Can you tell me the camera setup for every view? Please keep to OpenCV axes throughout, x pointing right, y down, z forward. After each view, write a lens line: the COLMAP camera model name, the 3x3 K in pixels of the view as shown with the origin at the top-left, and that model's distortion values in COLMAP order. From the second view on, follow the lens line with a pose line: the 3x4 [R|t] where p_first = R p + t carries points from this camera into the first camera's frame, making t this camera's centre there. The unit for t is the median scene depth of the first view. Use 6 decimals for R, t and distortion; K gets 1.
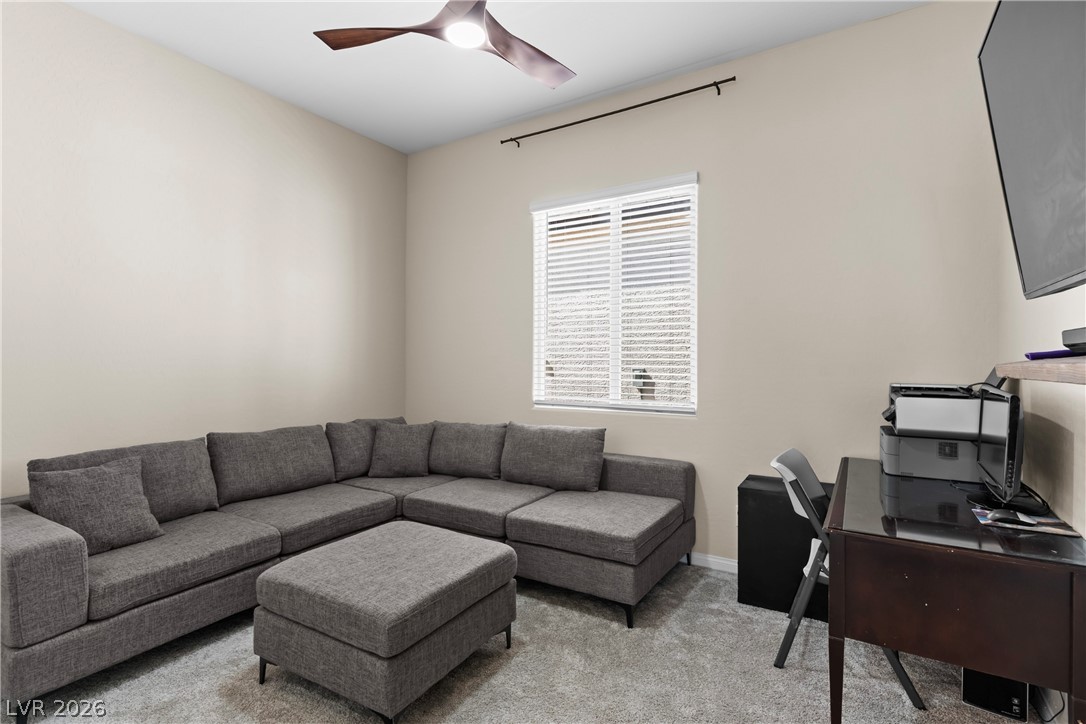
lens RADIAL K [[521.5, 0, 543.3], [0, 521.5, 358.5], [0, 0, 1]] dist [0.001518, 0.000400]
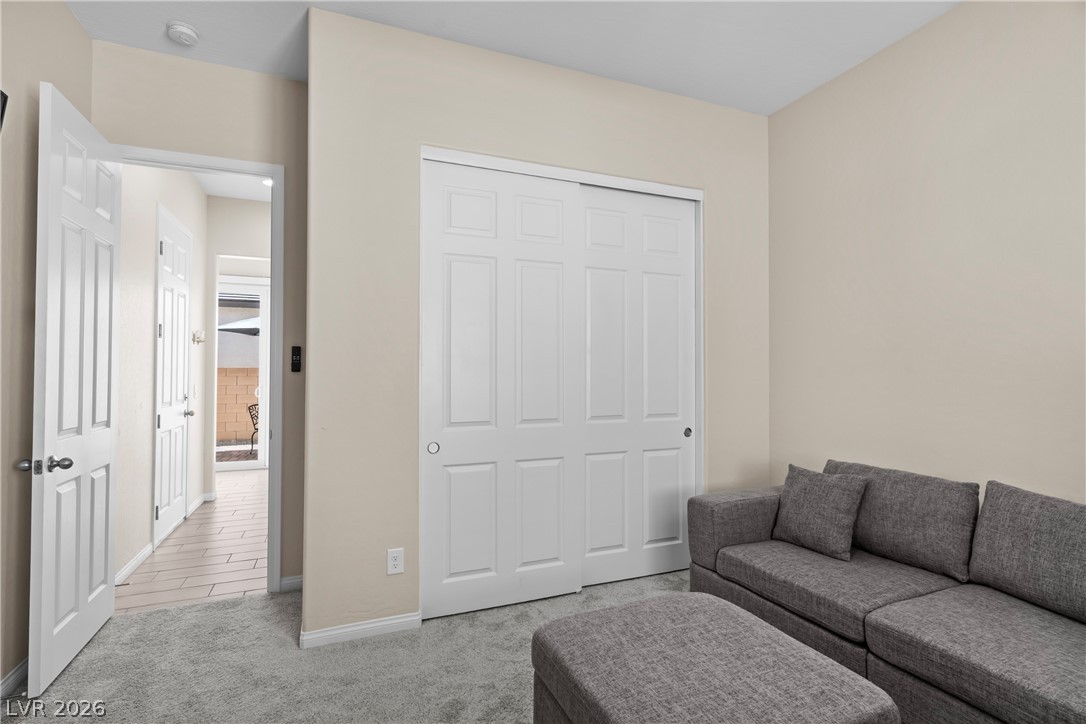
lens RADIAL K [[521.5, 0, 543.3], [0, 521.5, 358.5], [0, 0, 1]] dist [0.001518, 0.000400]
pose [[-0.595142, -0.017070, -0.803439, 0.377586], [-0.001452, 0.999796, -0.020166, -0.012525], [0.803619, -0.010835, -0.595045, 1.134287]]
